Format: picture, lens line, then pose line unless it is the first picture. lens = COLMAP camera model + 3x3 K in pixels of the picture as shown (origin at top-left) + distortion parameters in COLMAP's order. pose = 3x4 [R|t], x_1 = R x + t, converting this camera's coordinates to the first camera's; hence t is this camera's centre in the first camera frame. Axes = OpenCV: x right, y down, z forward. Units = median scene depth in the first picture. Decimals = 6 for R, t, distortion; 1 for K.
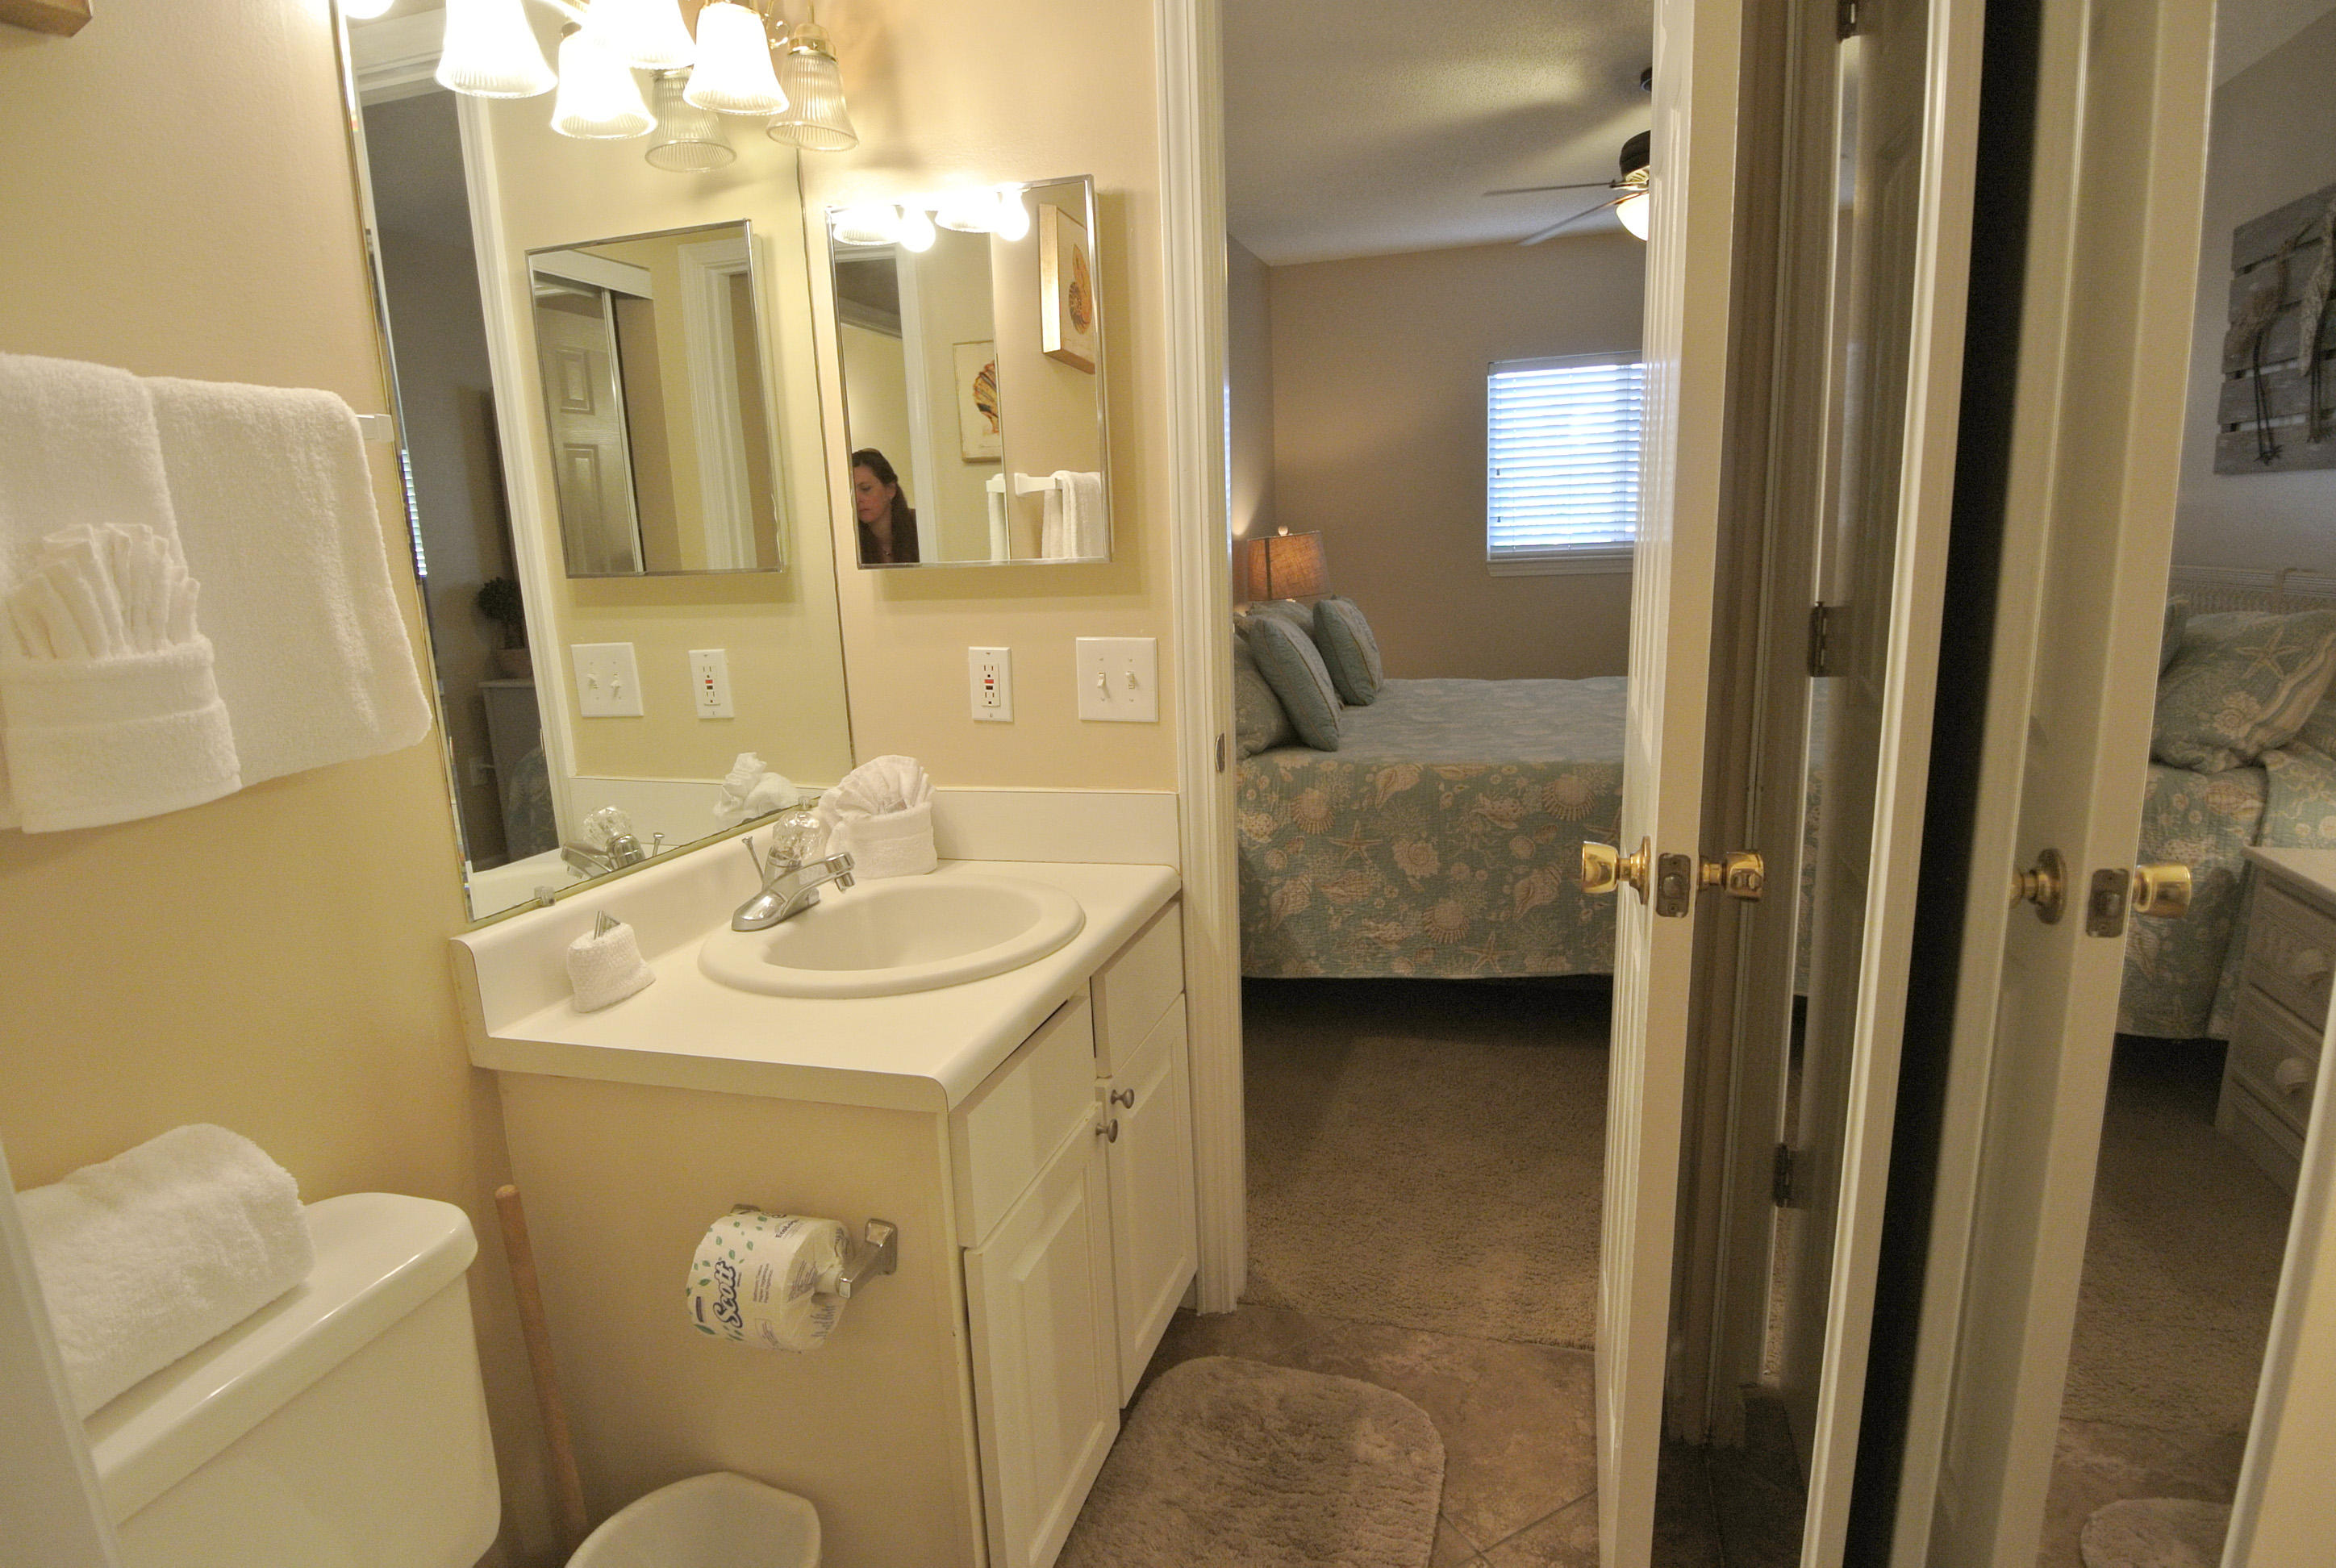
lens RADIAL K [[1219.3, 0, 1203.9], [0, 1219.3, 794.0], [0, 0, 1]] dist [-0.002462, -0.000602]
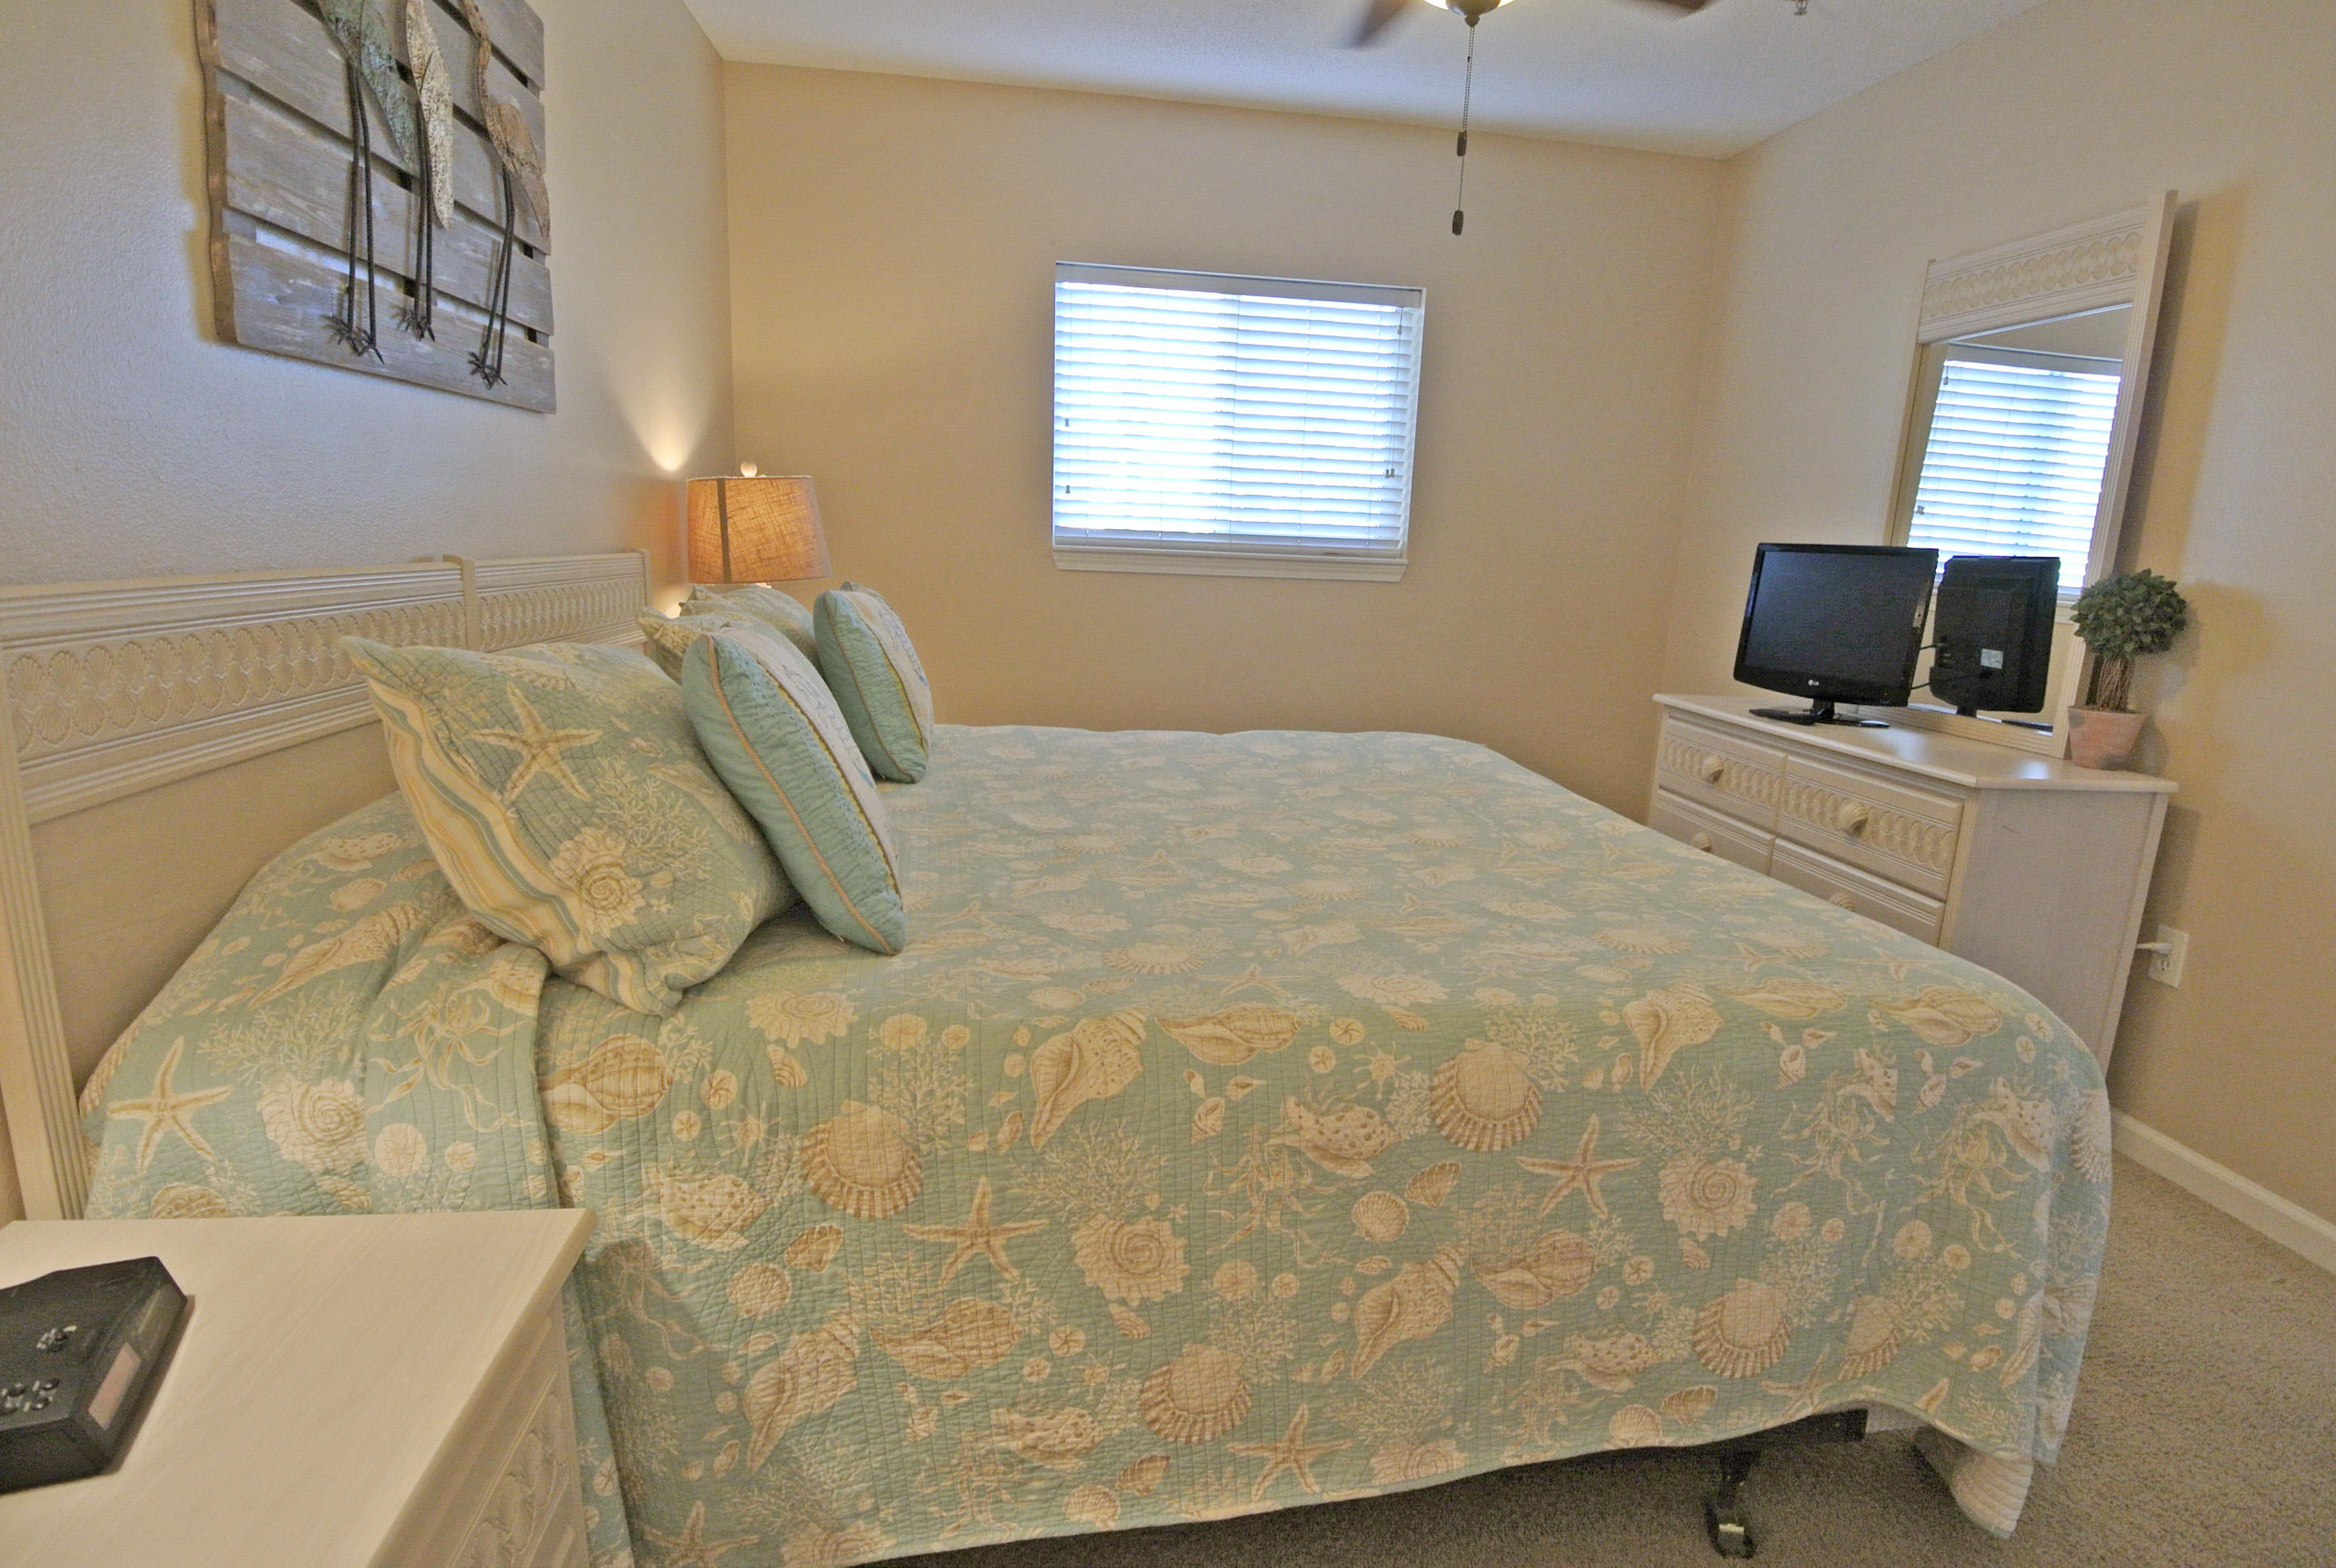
lens RADIAL K [[1222.5, 0, 1206.0], [0, 1222.5, 806.3], [0, 0, 1]] dist [-0.008235, -0.022874]
pose [[0.908957, -0.009774, 0.416776, 0.030964], [0.003033, 0.999854, 0.016833, -0.105607], [-0.416880, -0.014036, 0.908853, 0.640854]]
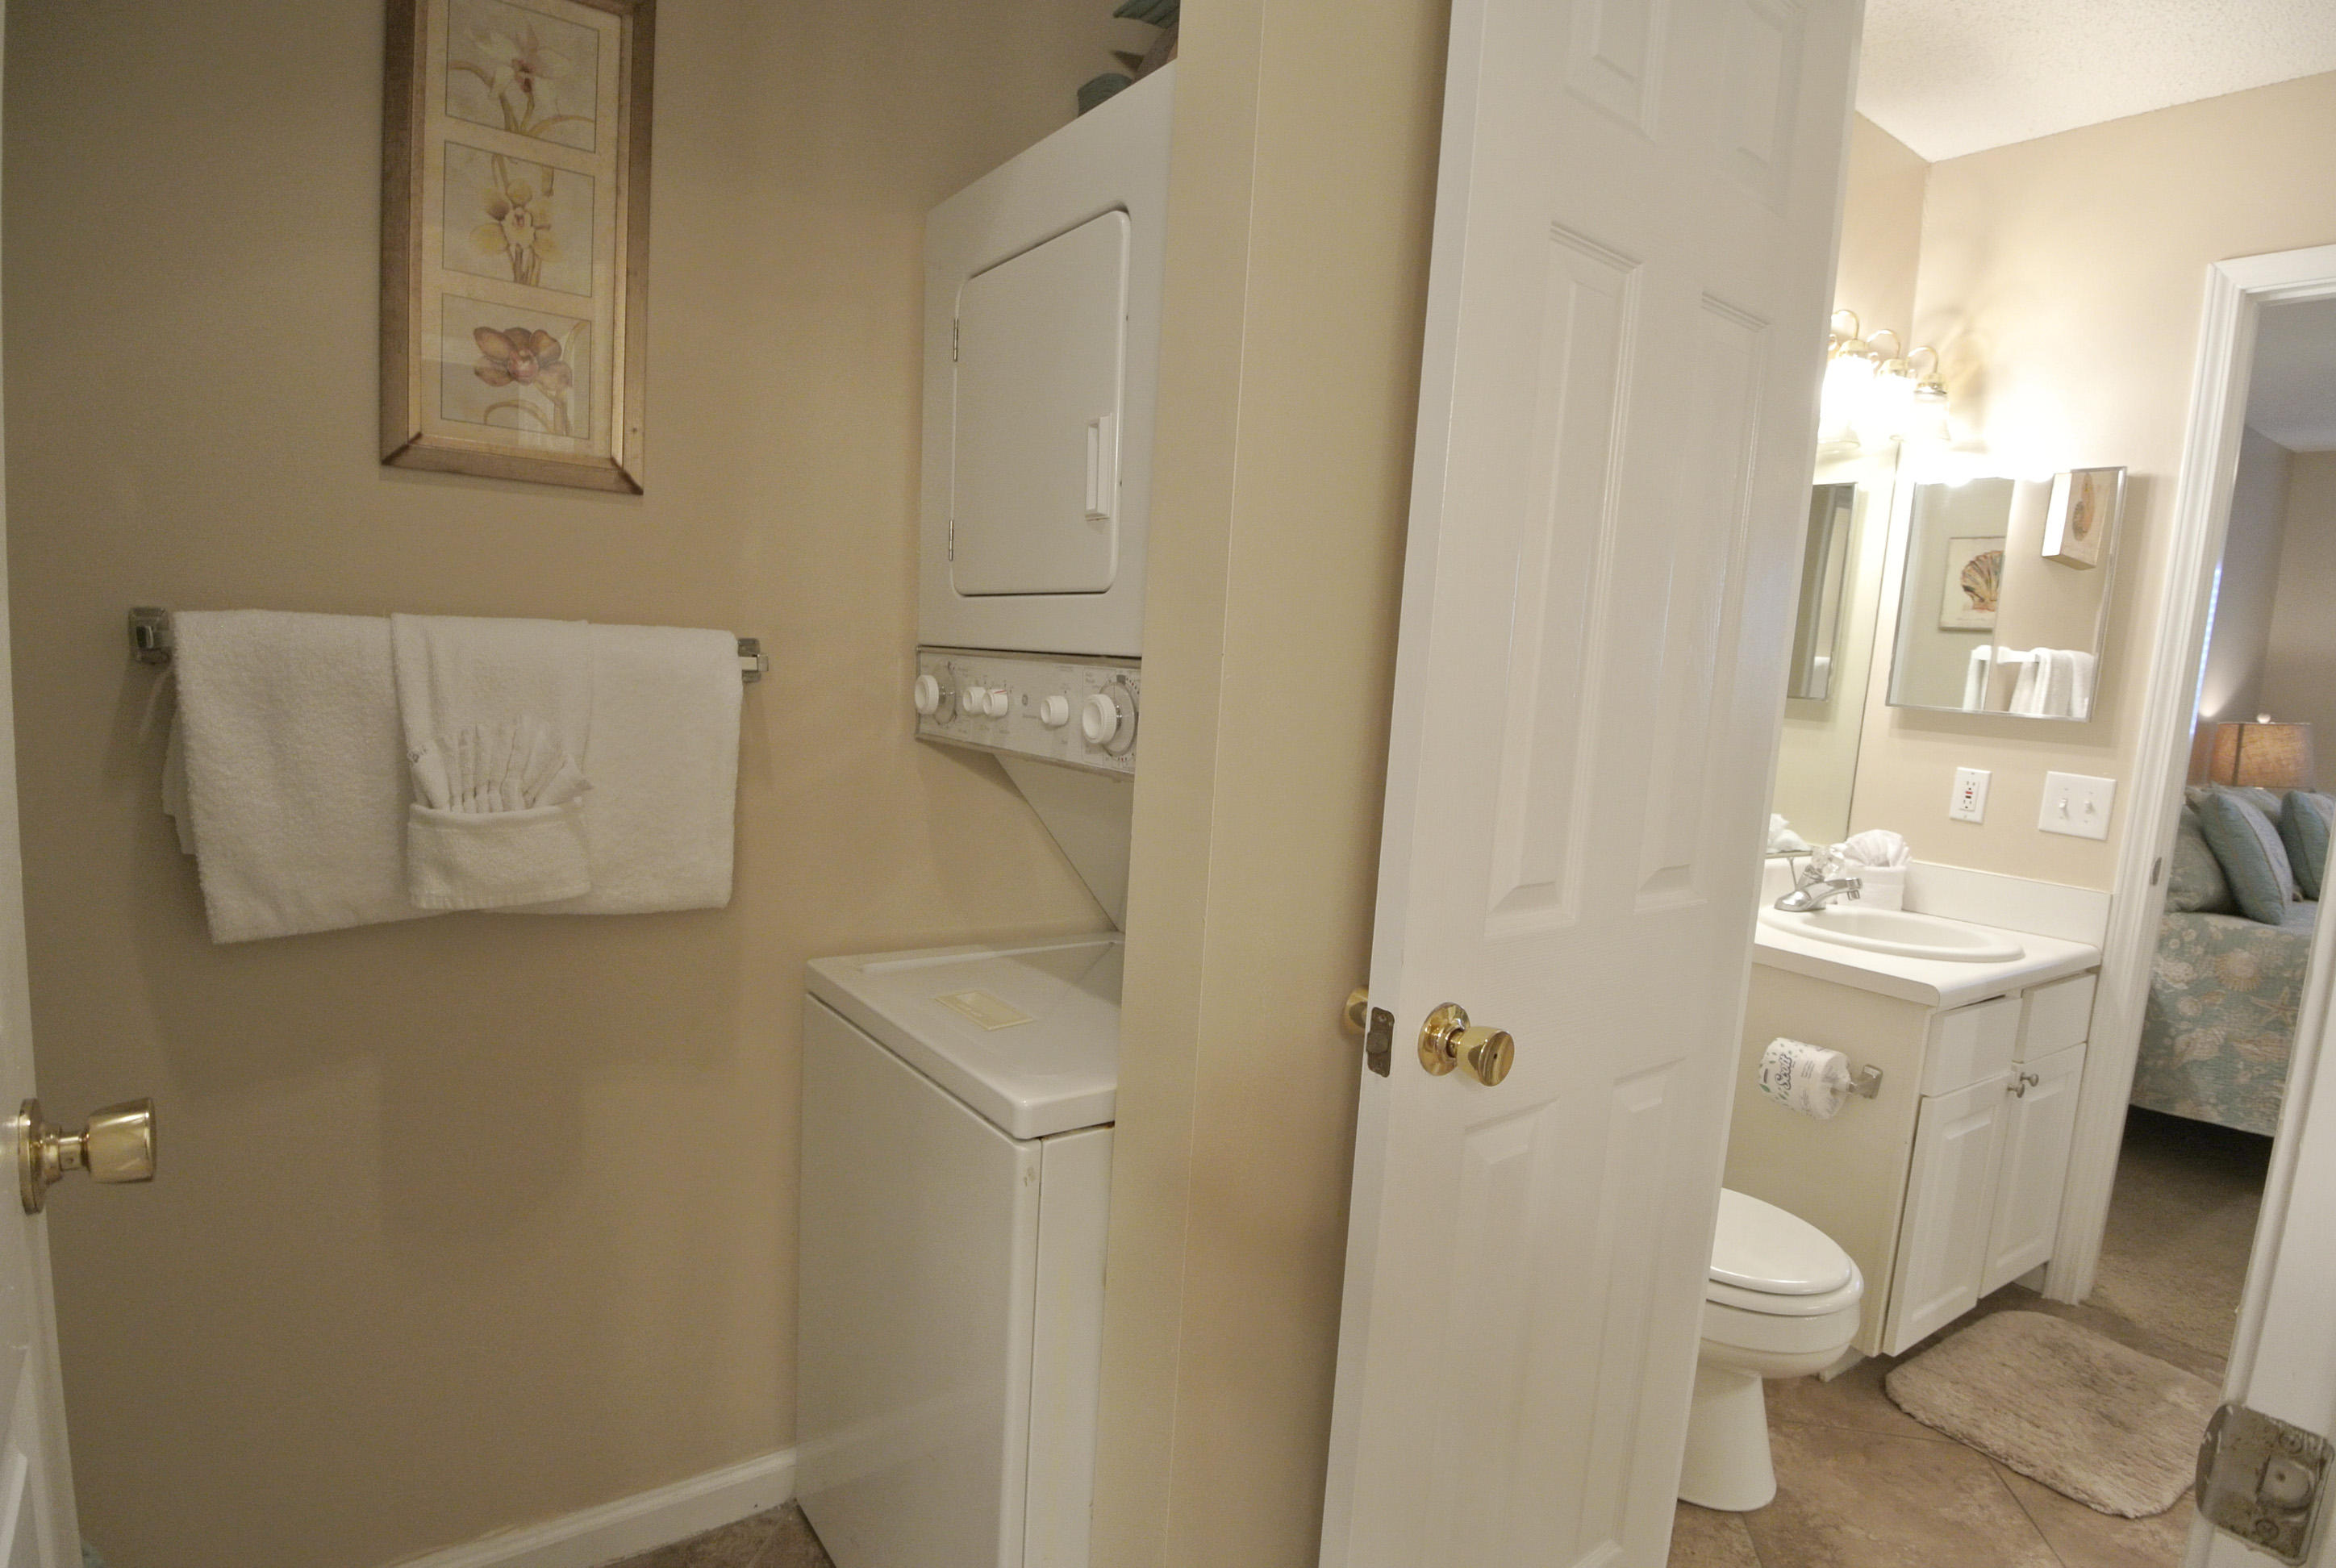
lens RADIAL K [[1222.5, 0, 1185.2], [0, 1222.5, 803.0], [0, 0, 1]] dist [-0.008235, -0.022874]
pose [[0.773526, 0.164432, -0.612062, -0.009471], [-0.220644, 0.975209, -0.016858, 0.098453], [0.594116, 0.148088, 0.790630, -0.449573]]
